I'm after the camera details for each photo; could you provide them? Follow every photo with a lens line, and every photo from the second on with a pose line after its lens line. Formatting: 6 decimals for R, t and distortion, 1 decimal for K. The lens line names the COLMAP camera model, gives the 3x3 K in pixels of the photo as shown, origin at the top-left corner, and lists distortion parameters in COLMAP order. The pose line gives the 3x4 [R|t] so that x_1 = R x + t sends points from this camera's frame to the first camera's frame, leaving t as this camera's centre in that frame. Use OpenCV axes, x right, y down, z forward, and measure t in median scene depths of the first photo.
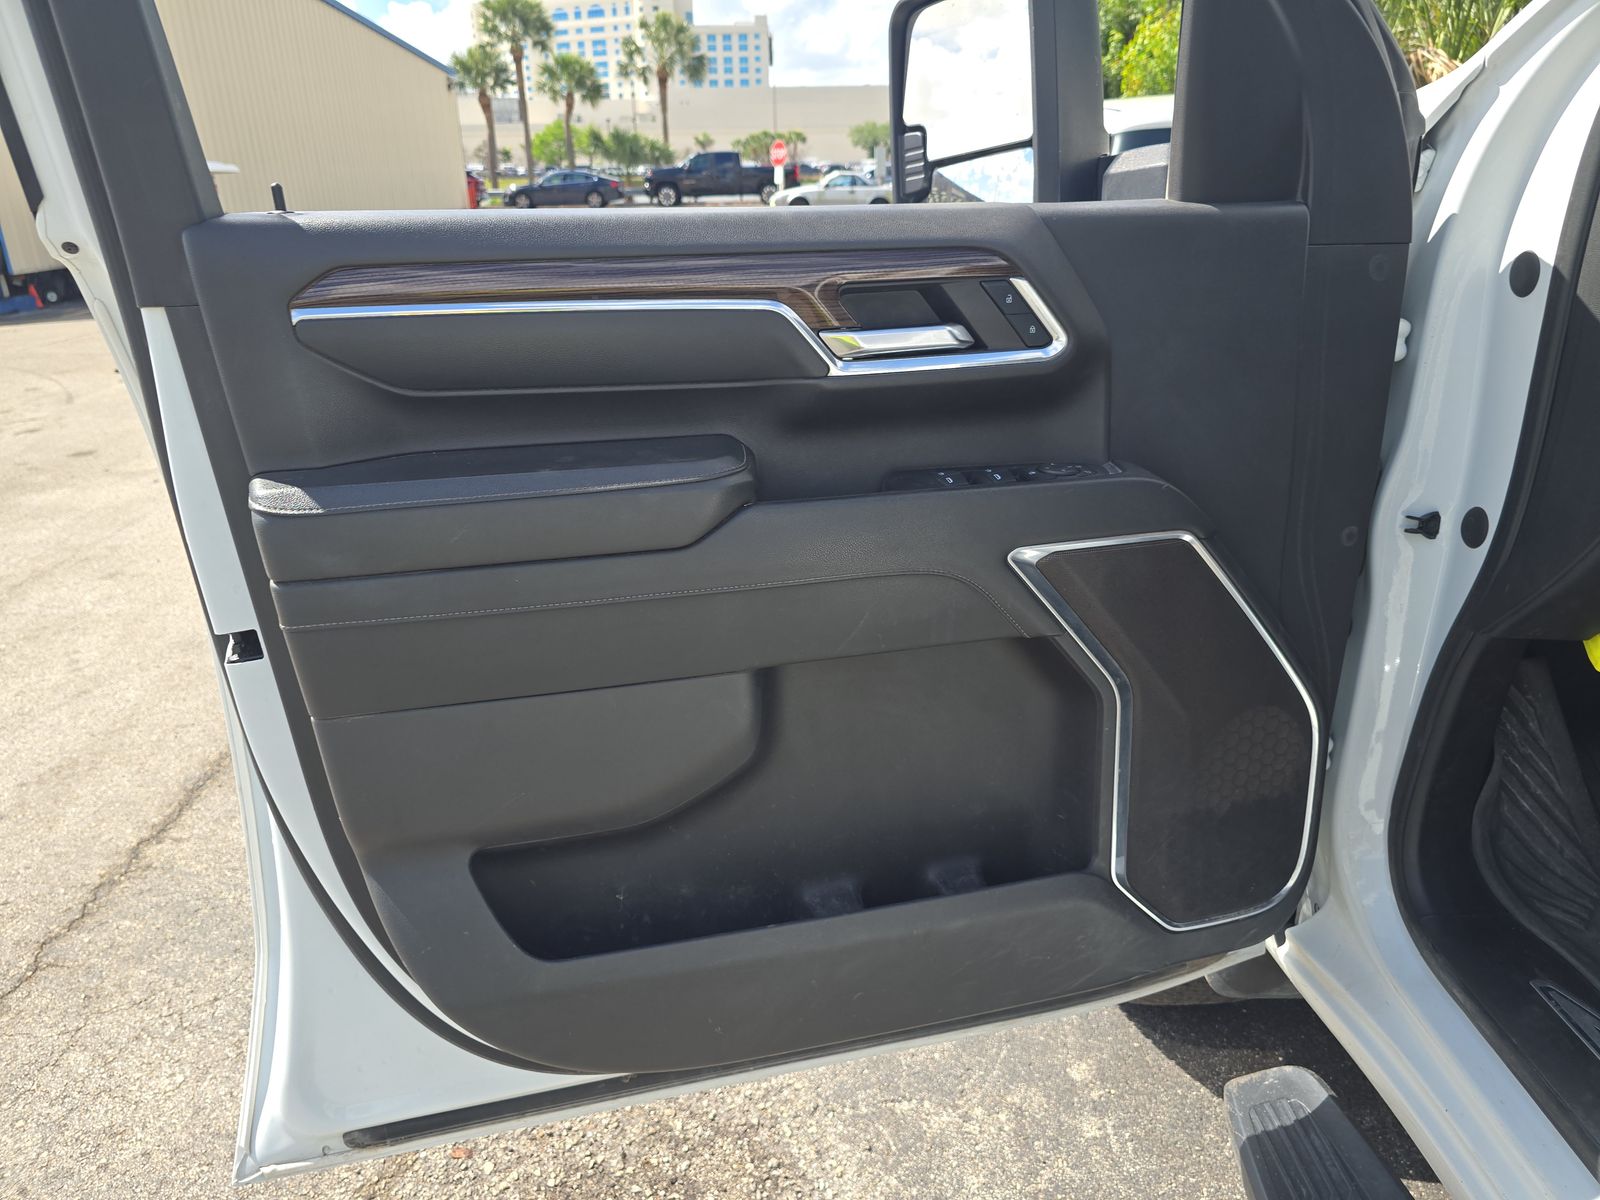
lens RADIAL K [[1094.3, 0, 800.0], [0, 1094.3, 600.0], [0, 0, 1]] dist [0.050528, -0.063263]
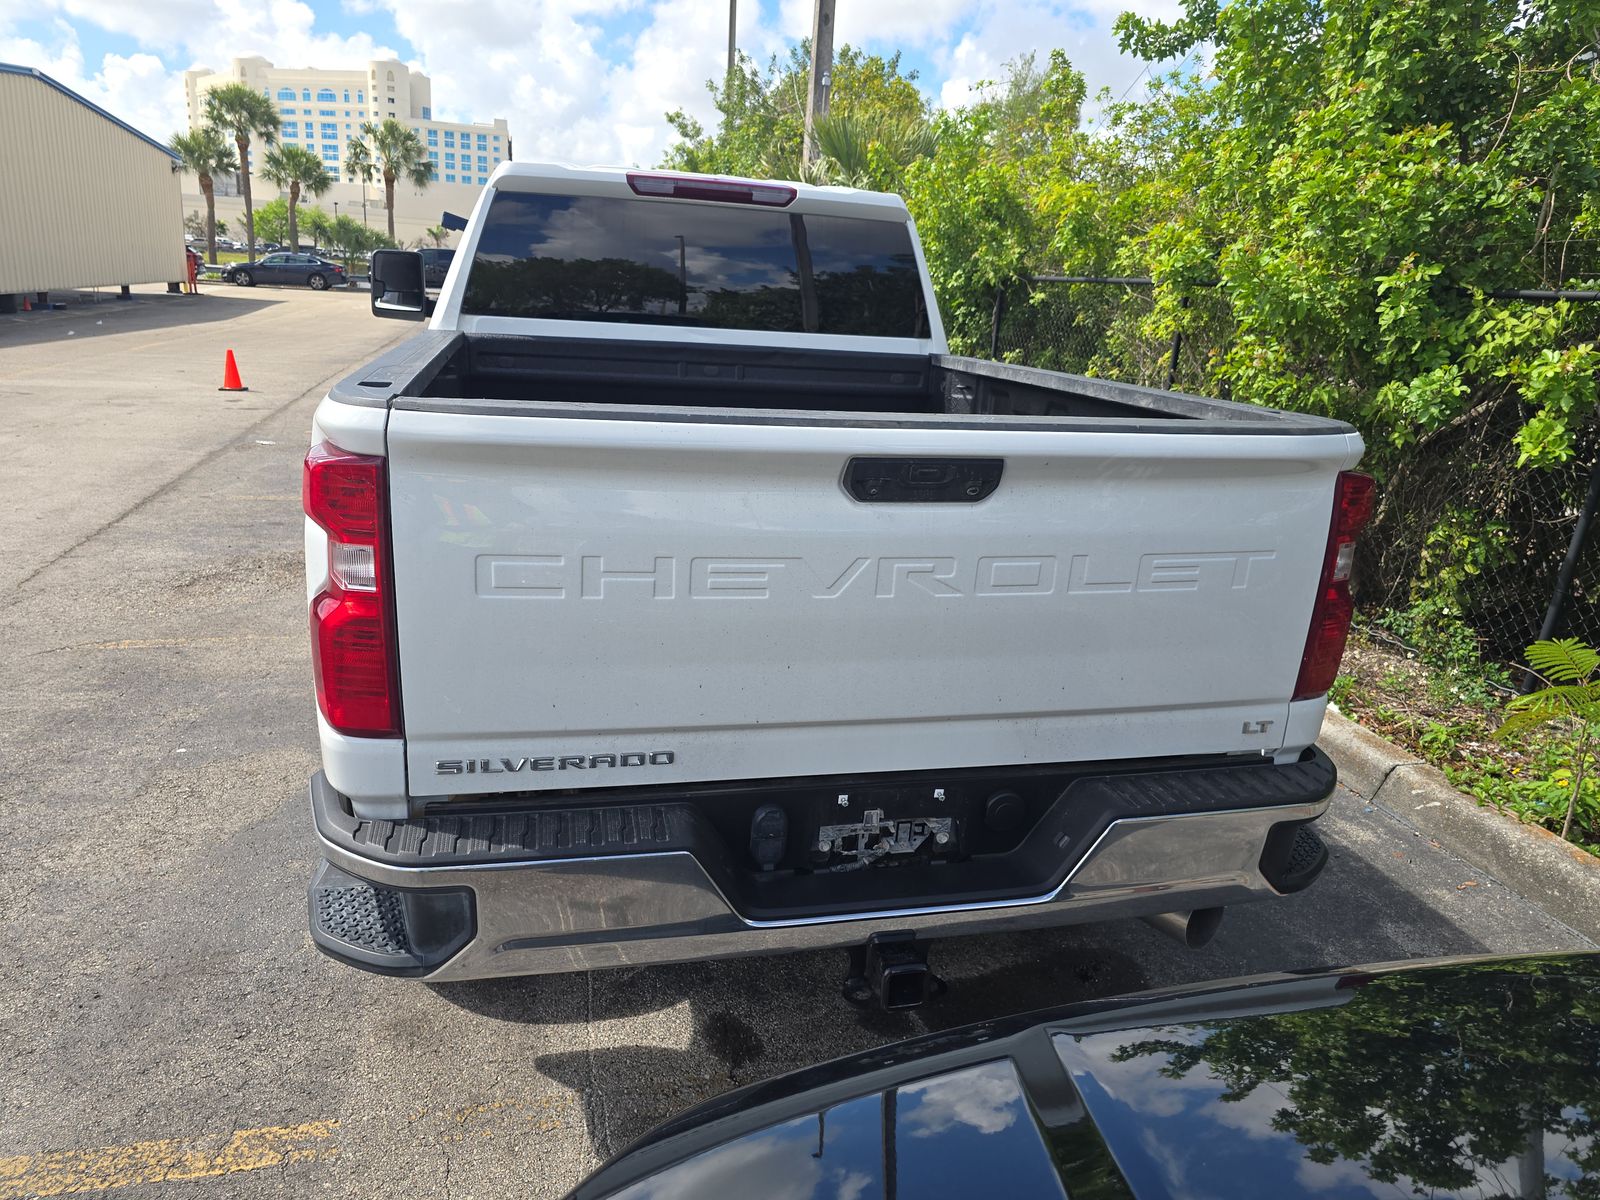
lens RADIAL K [[1094.3, 0, 800.0], [0, 1094.3, 600.0], [0, 0, 1]] dist [0.050528, -0.063263]
pose [[0.972114, 0.017133, 0.233882, 0.019492], [0.003849, 0.996027, -0.088966, 0.032633], [-0.234477, 0.087385, 0.968186, -0.097001]]
